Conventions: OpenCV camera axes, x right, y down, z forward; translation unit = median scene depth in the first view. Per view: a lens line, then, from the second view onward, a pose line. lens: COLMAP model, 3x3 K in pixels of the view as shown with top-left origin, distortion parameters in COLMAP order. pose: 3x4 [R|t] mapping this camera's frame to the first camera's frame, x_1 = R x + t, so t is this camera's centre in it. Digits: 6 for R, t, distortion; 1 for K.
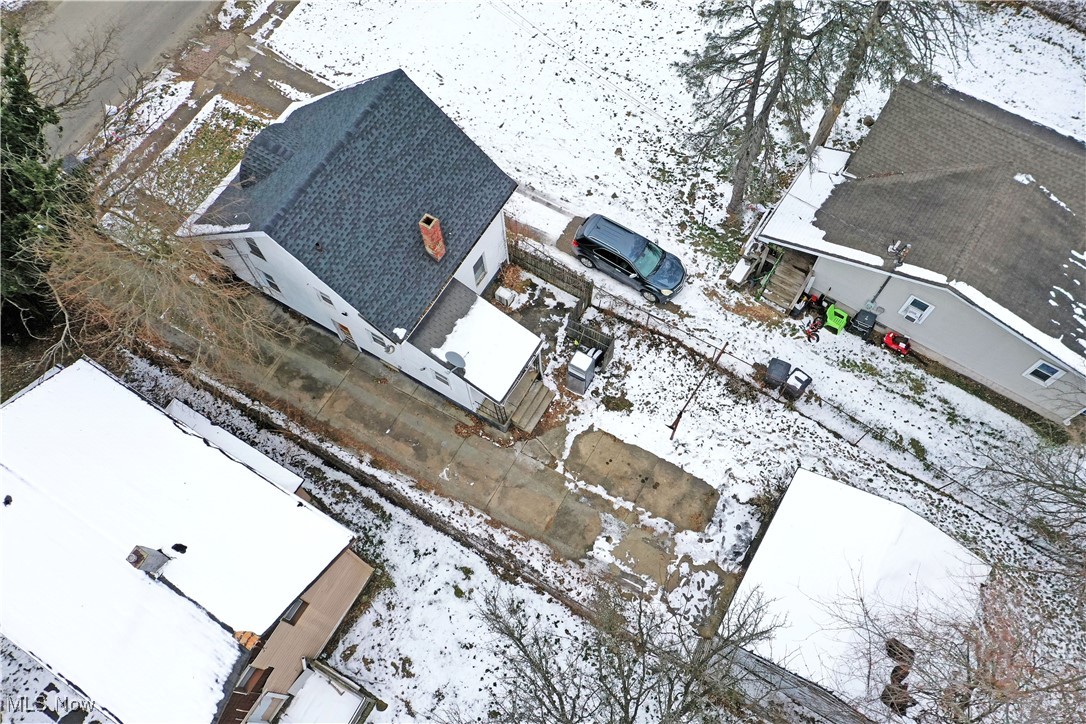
lens RADIAL K [[856.2, 0, 538.2], [0, 856.2, 360.1], [0, 0, 1]] dist [0.023501, -0.011251]
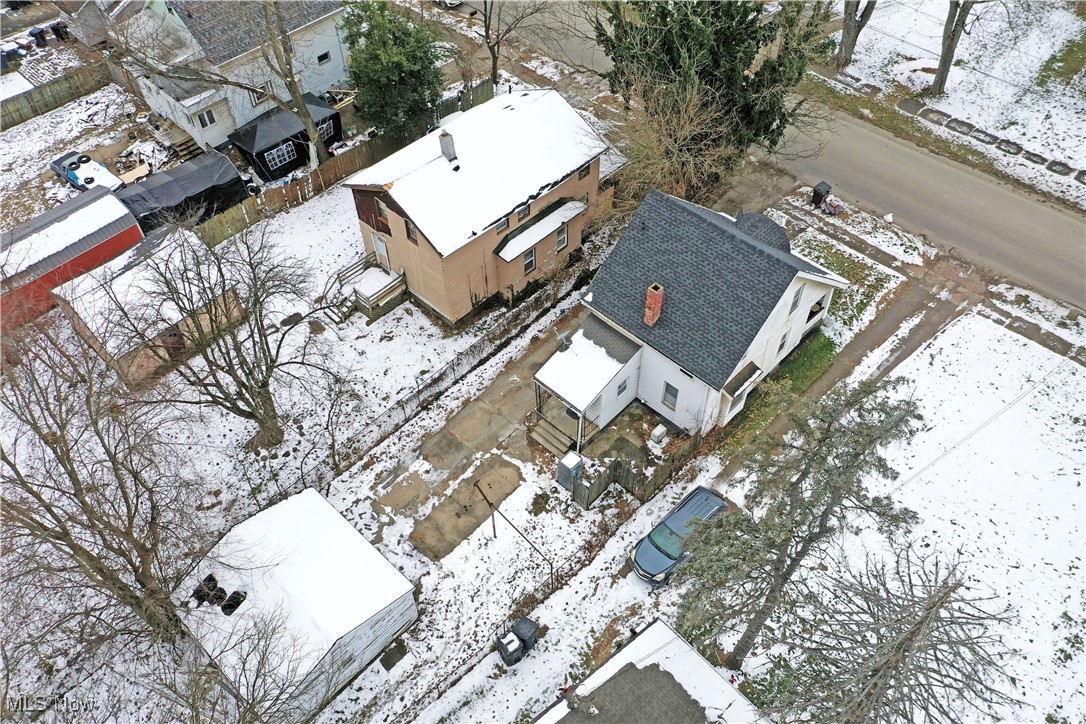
lens RADIAL K [[856.2, 0, 541.6], [0, 856.2, 363.7], [0, 0, 1]] dist [0.023501, -0.011251]
pose [[-0.219931, 0.766429, -0.603504, 0.624618], [-0.882776, 0.106905, 0.457469, -0.480534], [0.415135, 0.633371, 0.653073, 0.156060]]
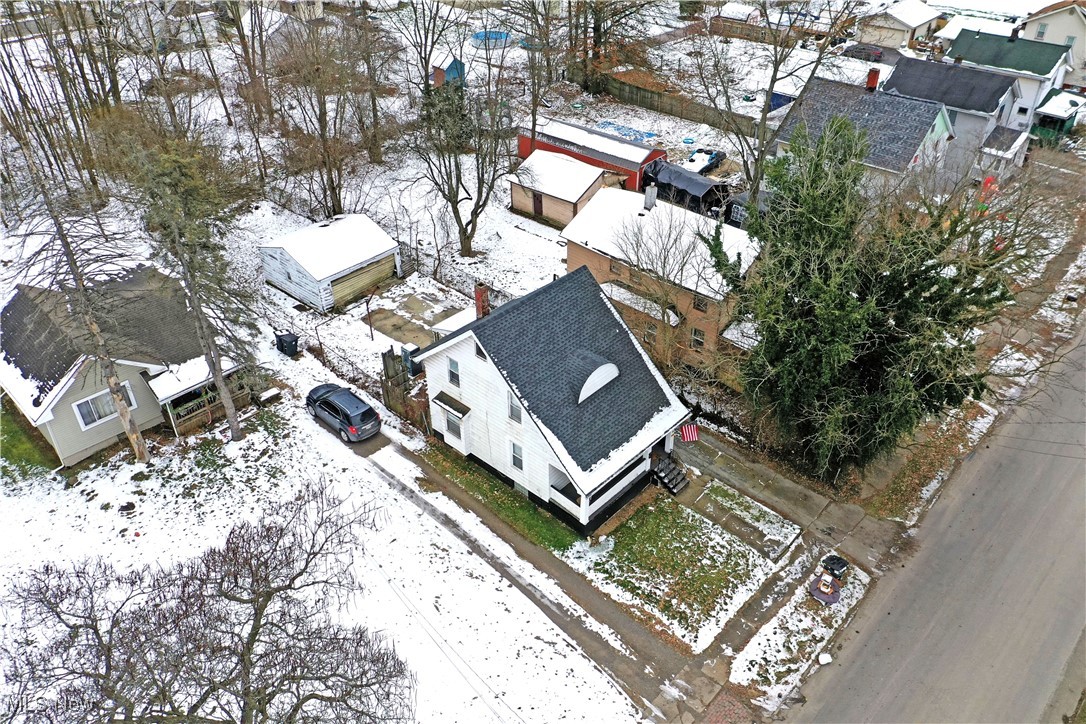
lens RADIAL K [[856.2, 0, 542.5], [0, 856.2, 360.4], [0, 0, 1]] dist [0.023501, -0.011251]
pose [[-0.978665, -0.086770, 0.186240, -0.438523], [0.199561, -0.185769, 0.962115, -1.340020], [-0.048885, 0.978755, 0.199122, 0.691713]]
